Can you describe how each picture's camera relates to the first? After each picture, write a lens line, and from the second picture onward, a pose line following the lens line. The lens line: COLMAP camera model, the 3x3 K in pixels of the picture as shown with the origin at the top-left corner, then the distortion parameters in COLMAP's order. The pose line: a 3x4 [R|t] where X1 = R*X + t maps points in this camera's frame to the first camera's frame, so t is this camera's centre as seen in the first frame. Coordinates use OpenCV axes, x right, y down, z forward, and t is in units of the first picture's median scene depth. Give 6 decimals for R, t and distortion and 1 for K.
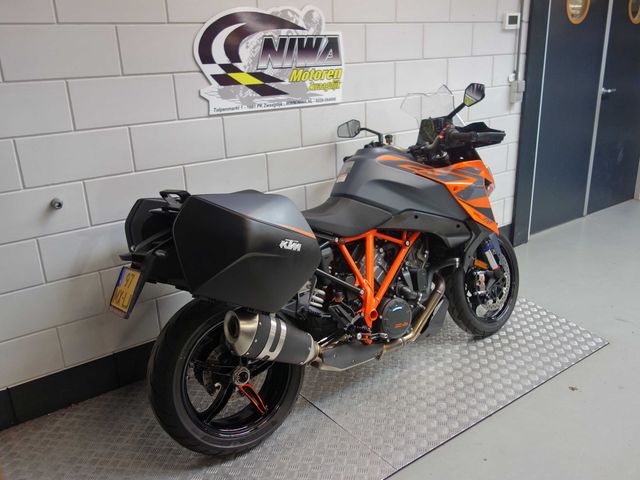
lens RADIAL K [[552.8, 0, 320.0], [0, 552.8, 240.0], [0, 0, 1]] dist [0.001929, 0.004499]
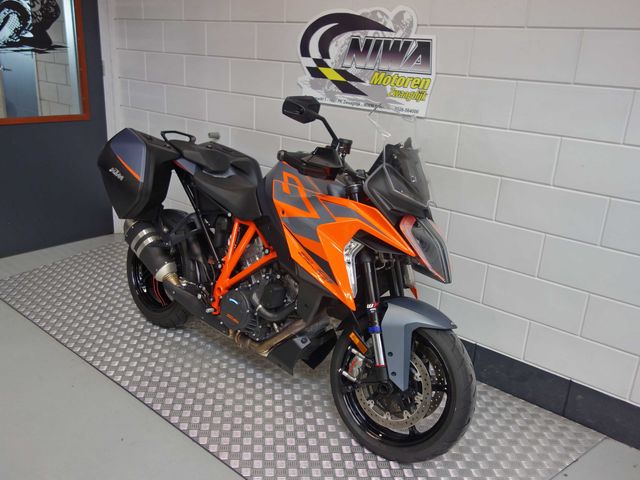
lens RADIAL K [[552.8, 0, 320.0], [0, 552.8, 240.0], [0, 0, 1]] dist [0.001929, 0.004499]
pose [[0.238582, 0.360867, -0.901584, 0.927764], [-0.373600, 0.891050, 0.257786, -0.262297], [0.896383, 0.275329, 0.347408, 0.663371]]
